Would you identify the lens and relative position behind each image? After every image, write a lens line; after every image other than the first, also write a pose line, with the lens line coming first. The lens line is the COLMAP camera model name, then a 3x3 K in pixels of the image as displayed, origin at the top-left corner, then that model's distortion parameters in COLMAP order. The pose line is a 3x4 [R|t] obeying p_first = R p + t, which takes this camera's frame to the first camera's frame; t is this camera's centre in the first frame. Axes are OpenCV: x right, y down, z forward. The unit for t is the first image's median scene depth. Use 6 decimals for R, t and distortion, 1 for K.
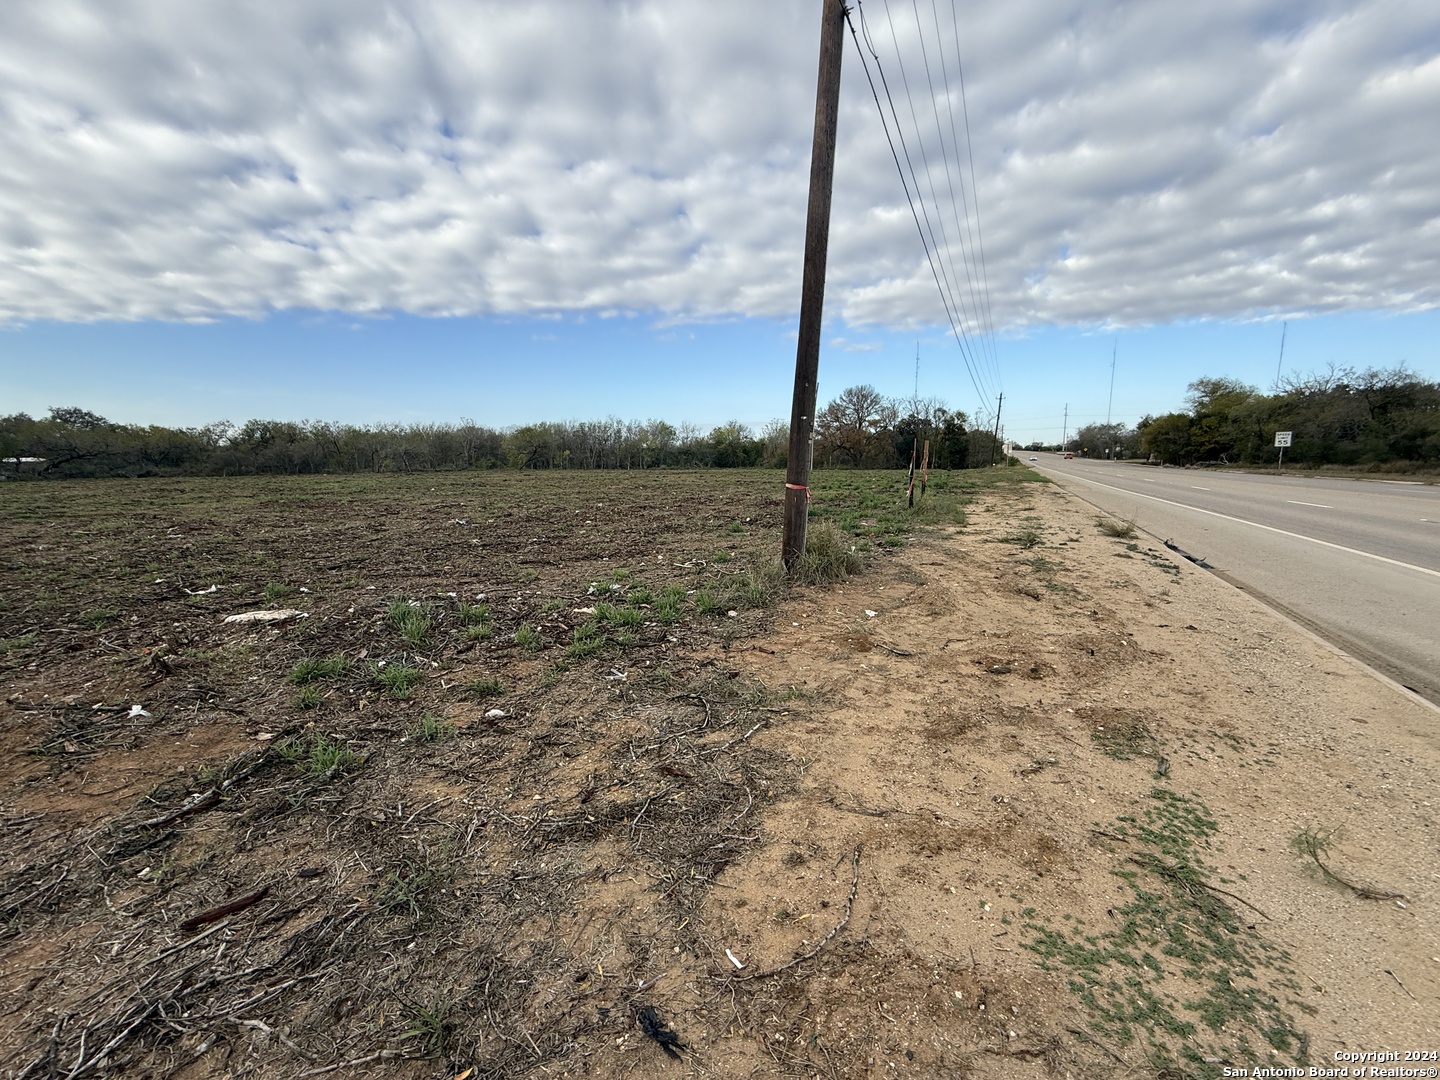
lens RADIAL K [[575.9, 0, 719.5], [0, 575.9, 546.5], [0, 0, 1]] dist [-0.000026, -0.000245]
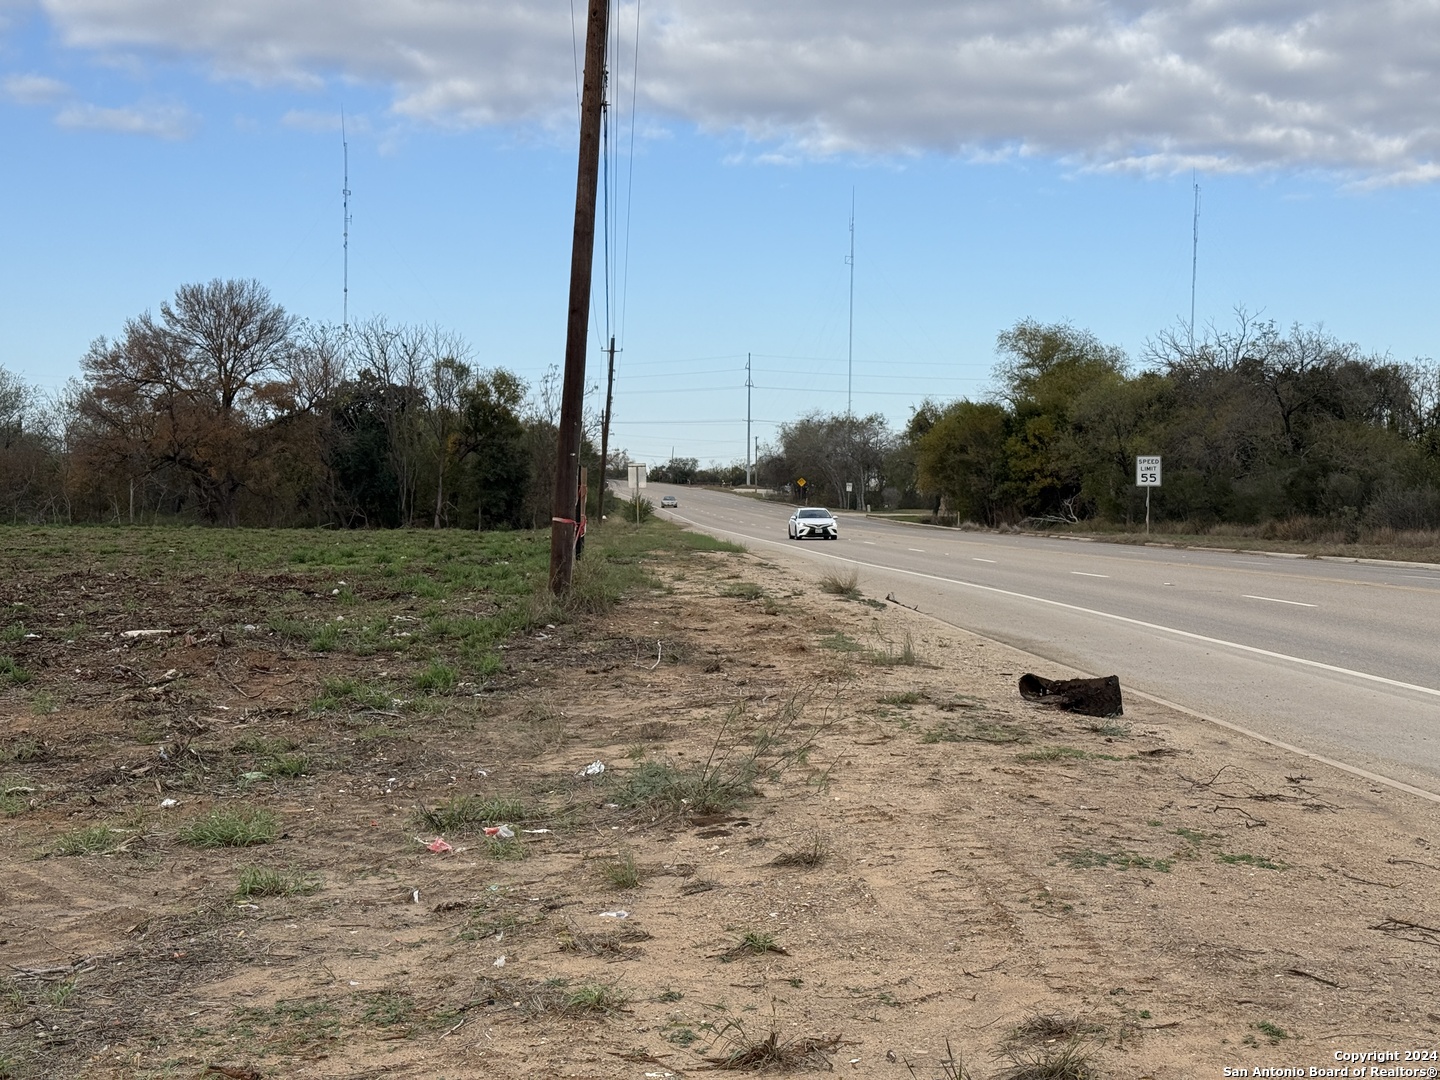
lens RADIAL K [[2014.6, 0, 748.7], [0, 2014.6, 455.1], [0, 0, 1]] dist [0.141356, 0.000000]
pose [[0.856043, 0.027067, 0.516196, -0.070413], [0.061552, 0.986185, -0.153788, 0.015180], [-0.513227, 0.163422, 0.842551, -0.095820]]
